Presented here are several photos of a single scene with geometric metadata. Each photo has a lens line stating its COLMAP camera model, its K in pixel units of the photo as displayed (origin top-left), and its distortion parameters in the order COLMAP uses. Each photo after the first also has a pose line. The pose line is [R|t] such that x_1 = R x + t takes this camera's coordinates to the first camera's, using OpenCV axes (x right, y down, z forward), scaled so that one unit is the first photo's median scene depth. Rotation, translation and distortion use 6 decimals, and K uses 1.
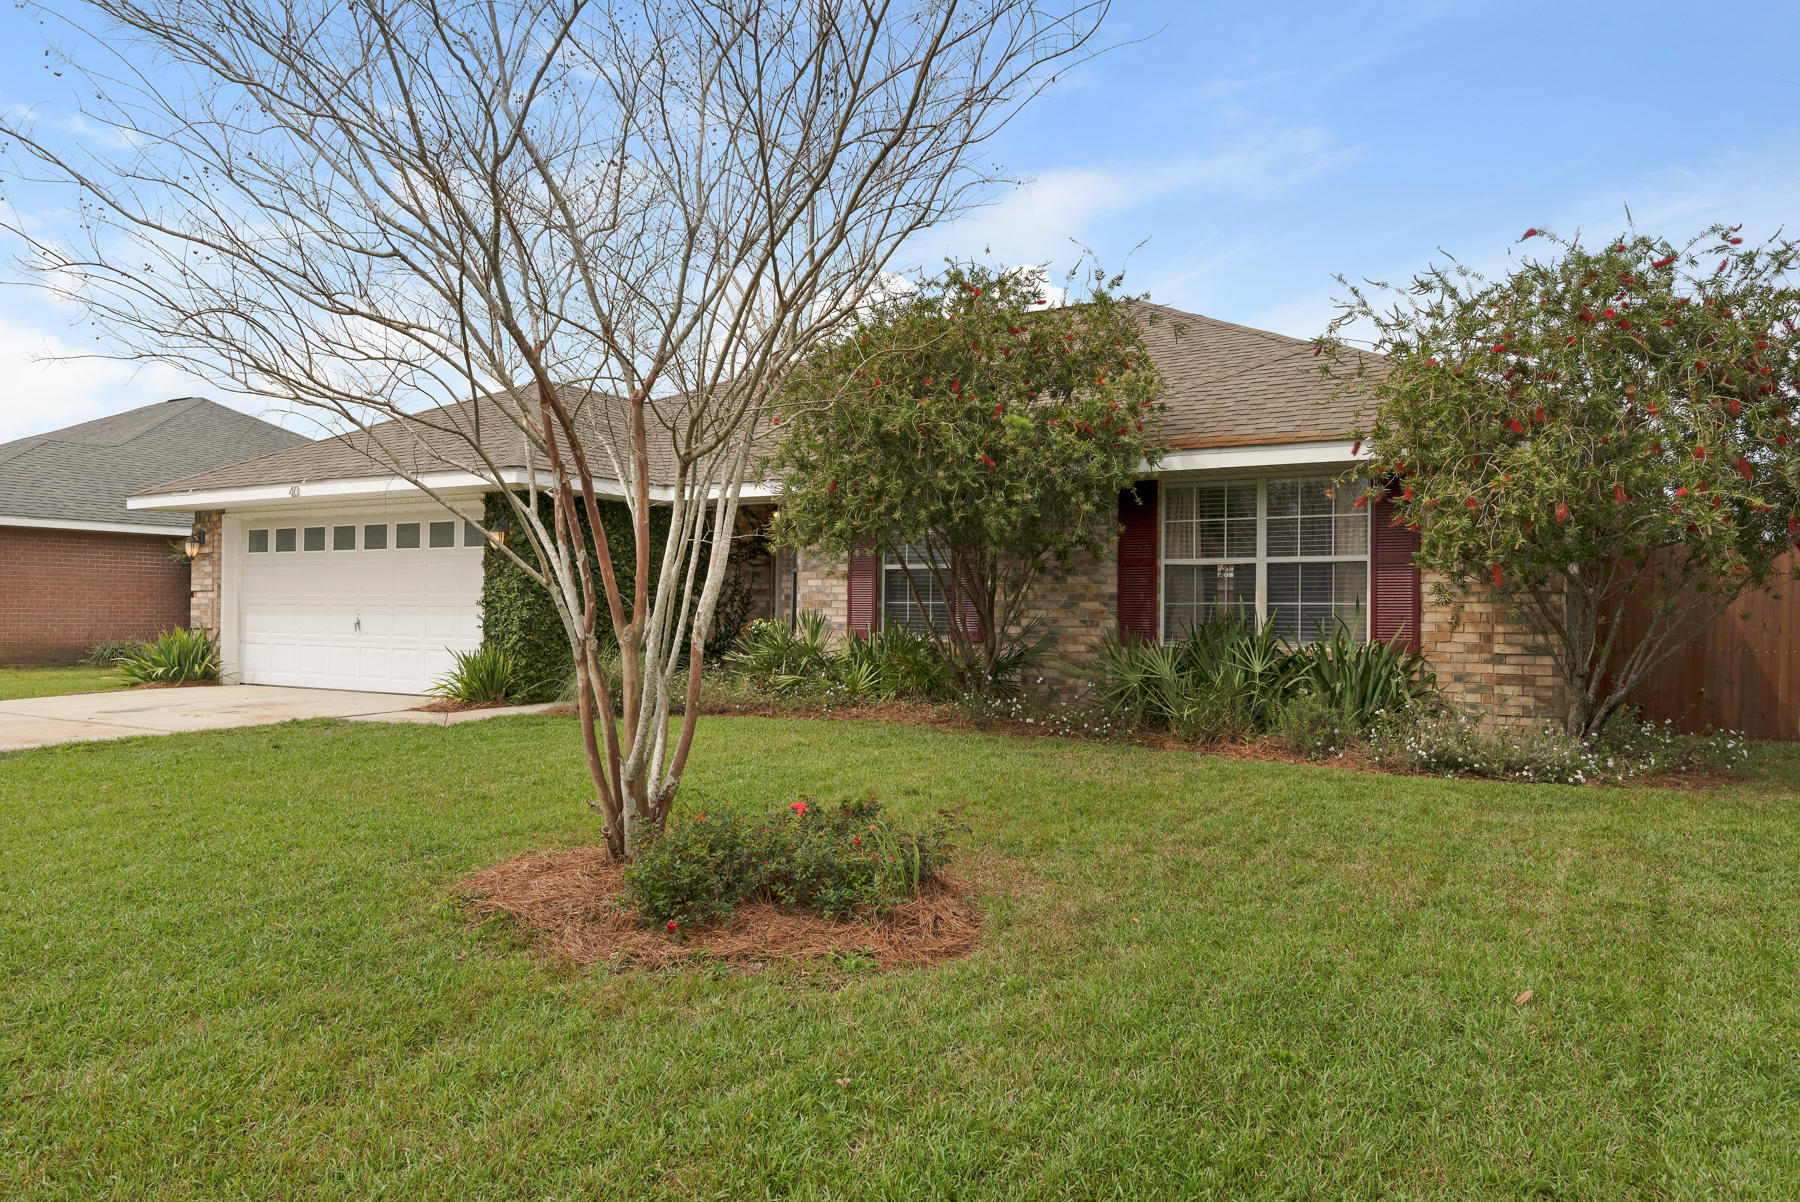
lens RADIAL K [[1241.9, 0, 901.1], [0, 1241.9, 602.7], [0, 0, 1]] dist [0.000821, 0.000032]
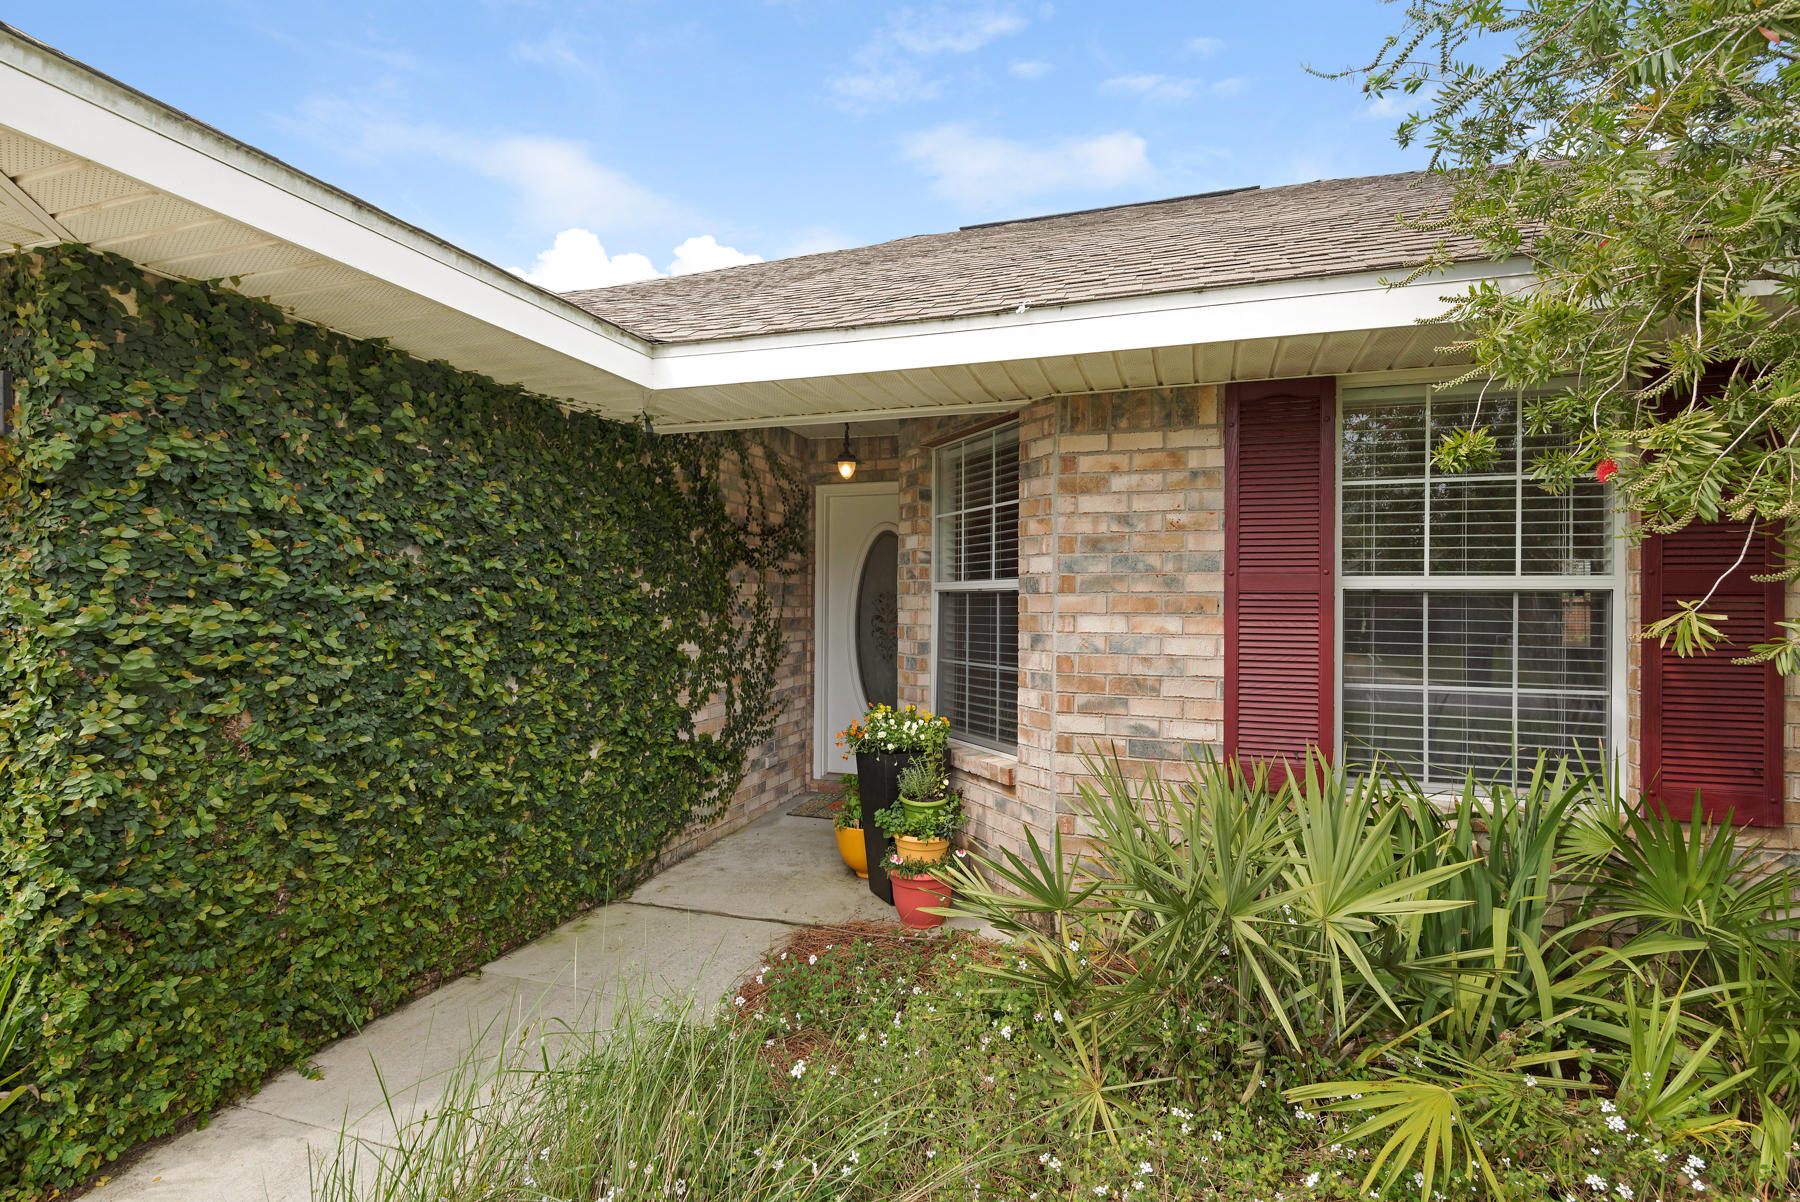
lens RADIAL K [[836.3, 0, 897.8], [0, 836.3, 598.8], [0, 0, 1]] dist [-0.000956, -0.001797]
pose [[0.972321, -0.004334, 0.233609, -0.183646], [0.002875, 0.999974, 0.006586, -0.025545], [-0.233632, -0.005732, 0.972308, 0.781186]]
